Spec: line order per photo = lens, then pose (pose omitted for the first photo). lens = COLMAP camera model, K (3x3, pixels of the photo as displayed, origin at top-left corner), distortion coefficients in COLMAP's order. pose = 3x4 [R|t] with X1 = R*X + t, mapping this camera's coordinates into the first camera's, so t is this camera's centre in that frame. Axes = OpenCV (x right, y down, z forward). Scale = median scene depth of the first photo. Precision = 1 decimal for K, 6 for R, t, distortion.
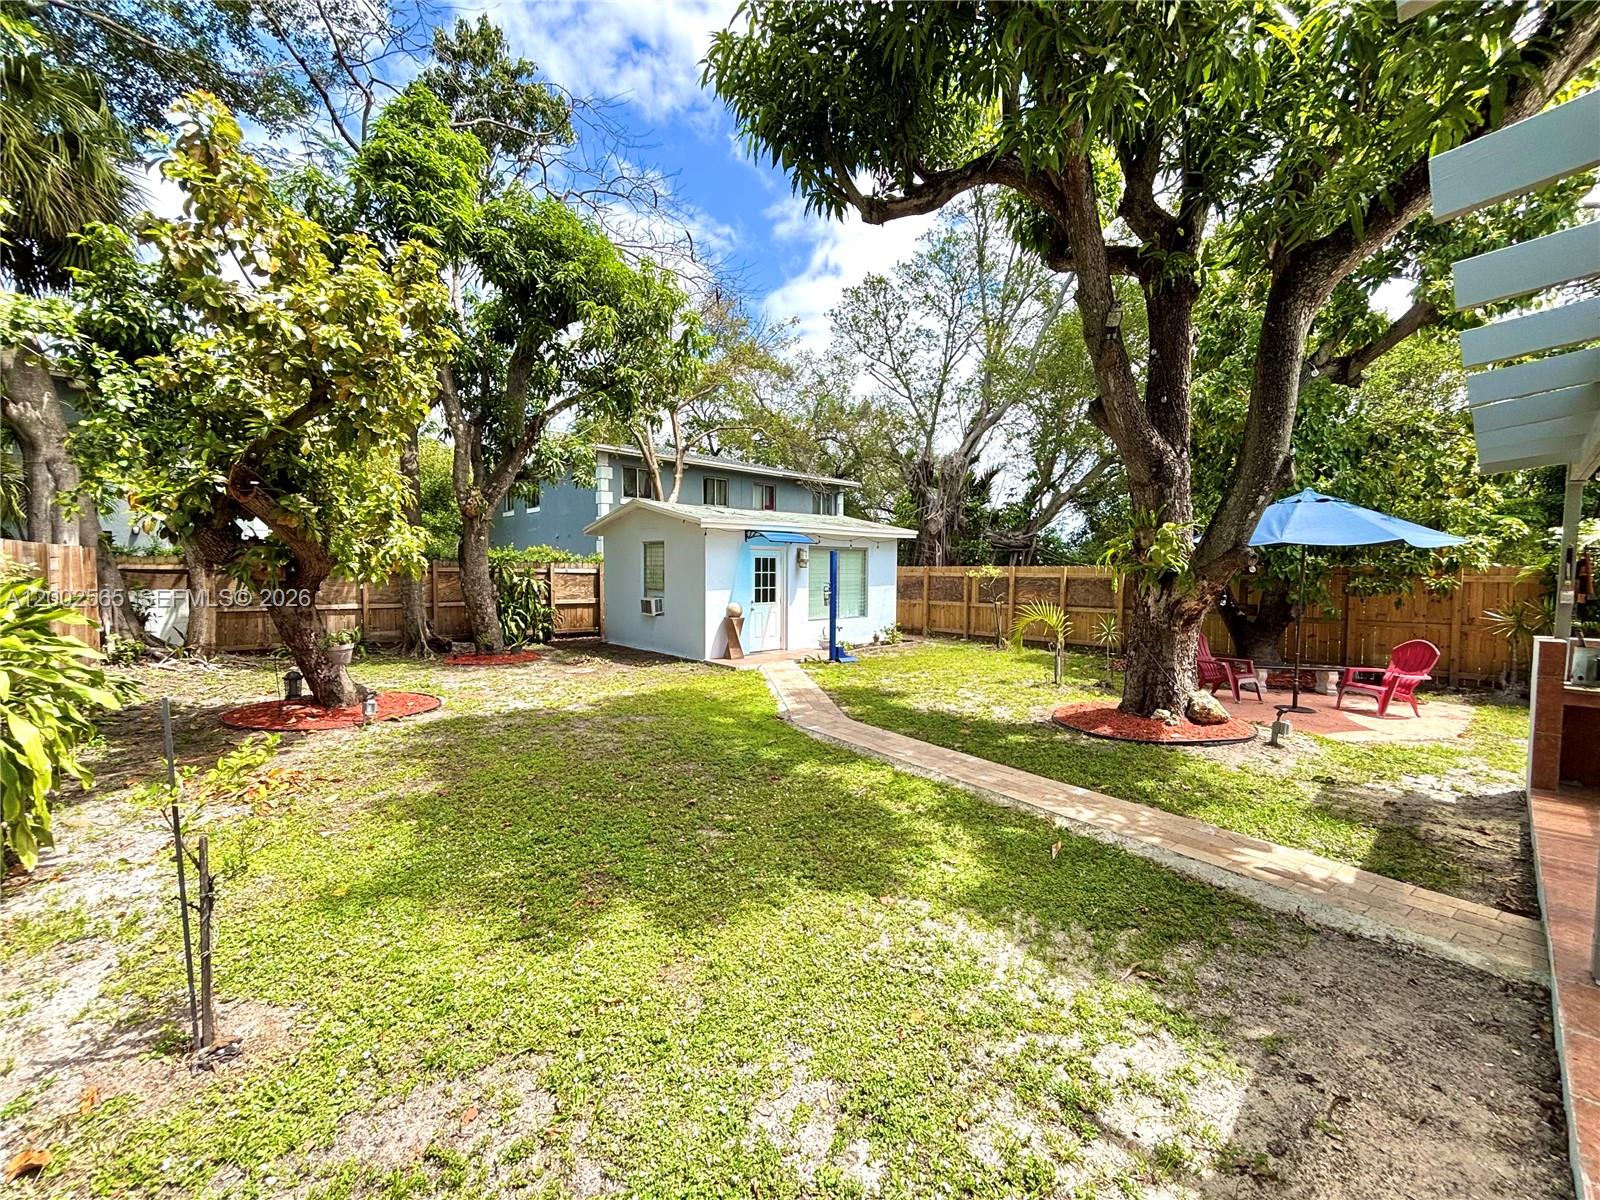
lens RADIAL K [[643.8, 0, 800.0], [0, 643.8, 605.1], [0, 0, 1]] dist [0.004478, 0.000539]
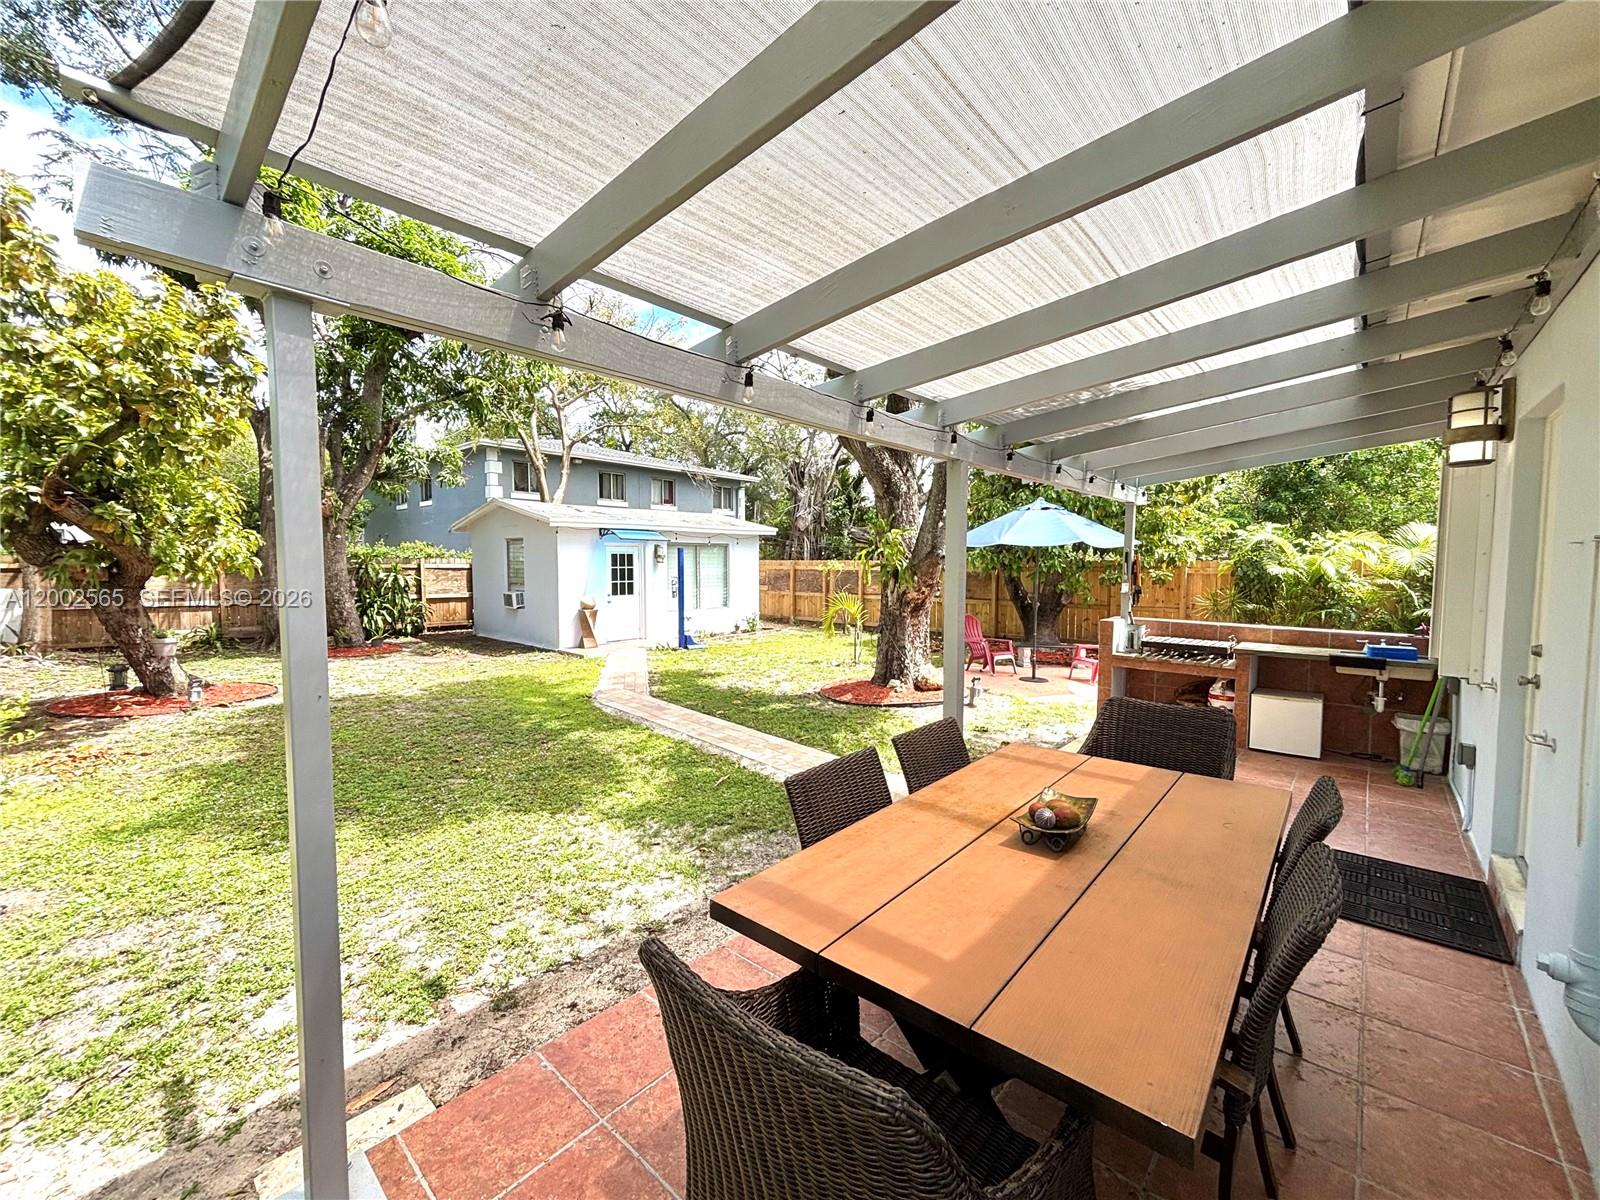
lens RADIAL K [[643.8, 0, 797.2], [0, 643.8, 602.9], [0, 0, 1]] dist [0.004478, 0.000539]
pose [[0.995371, -0.010809, 0.095493, 0.190162], [0.009788, 0.999890, 0.011148, -0.000608], [-0.095603, -0.010162, 0.995368, -0.148267]]
